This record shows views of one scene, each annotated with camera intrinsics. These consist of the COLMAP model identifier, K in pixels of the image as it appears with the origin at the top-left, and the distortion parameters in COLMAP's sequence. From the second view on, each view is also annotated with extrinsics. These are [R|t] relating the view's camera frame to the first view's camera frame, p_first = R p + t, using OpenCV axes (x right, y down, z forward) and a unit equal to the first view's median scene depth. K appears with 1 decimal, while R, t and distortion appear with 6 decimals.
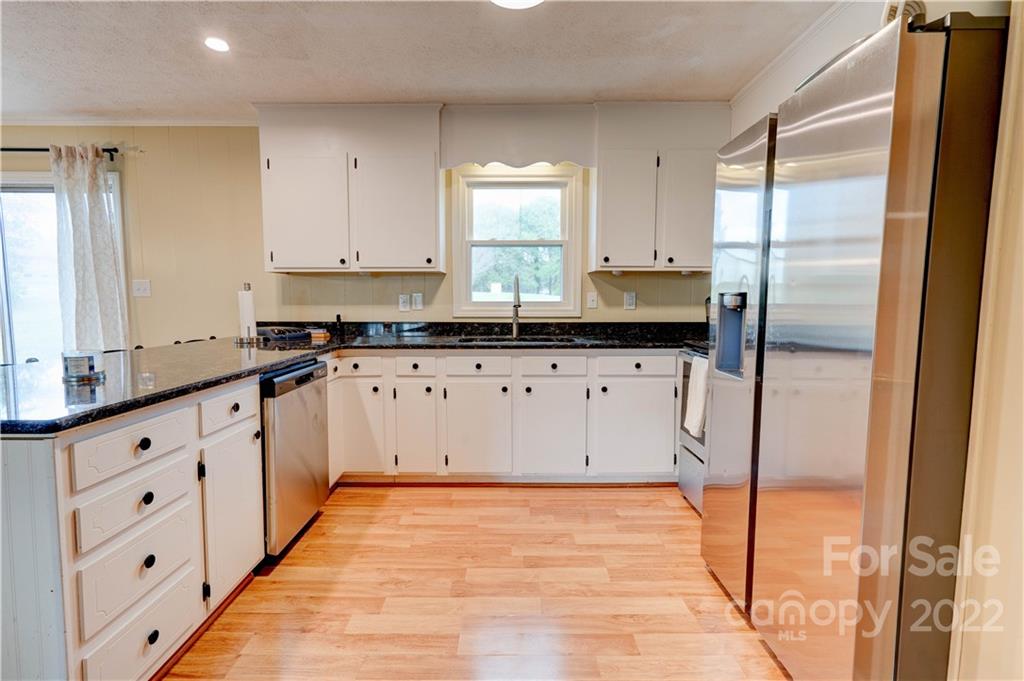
lens RADIAL K [[470.3, 0, 510.0], [0, 470.3, 339.5], [0, 0, 1]] dist [-0.001819, 0.006977]
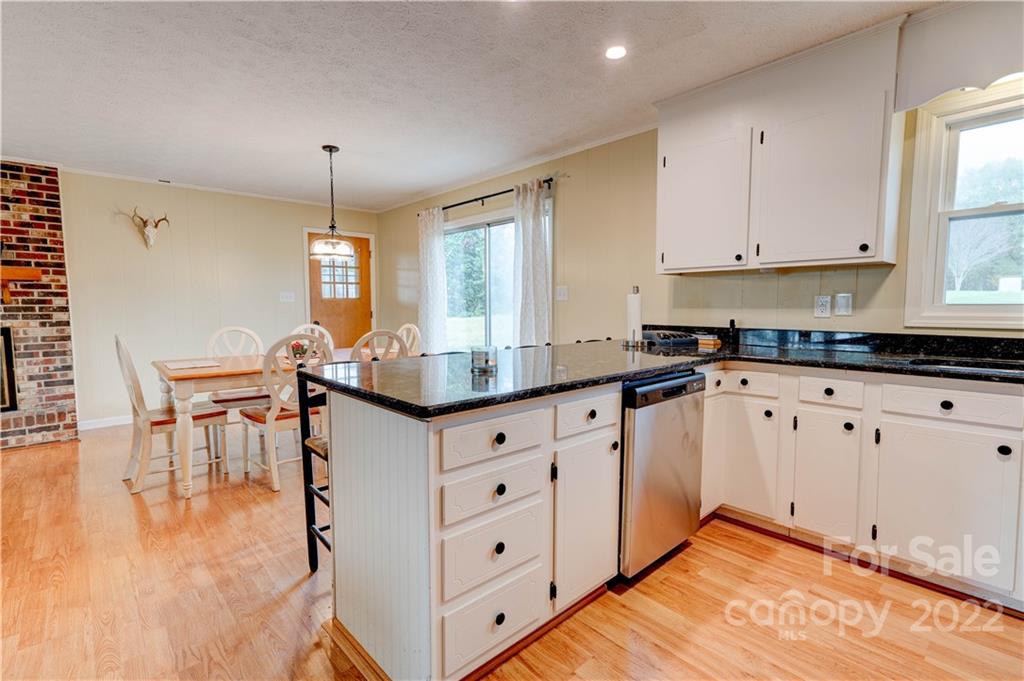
lens RADIAL K [[470.3, 0, 509.4], [0, 470.3, 338.4], [0, 0, 1]] dist [-0.001819, 0.006977]
pose [[0.668540, 0.051707, -0.741876, 0.007454], [-0.057969, 0.998168, 0.017330, -0.011269], [0.741413, 0.031420, 0.670313, 0.136501]]
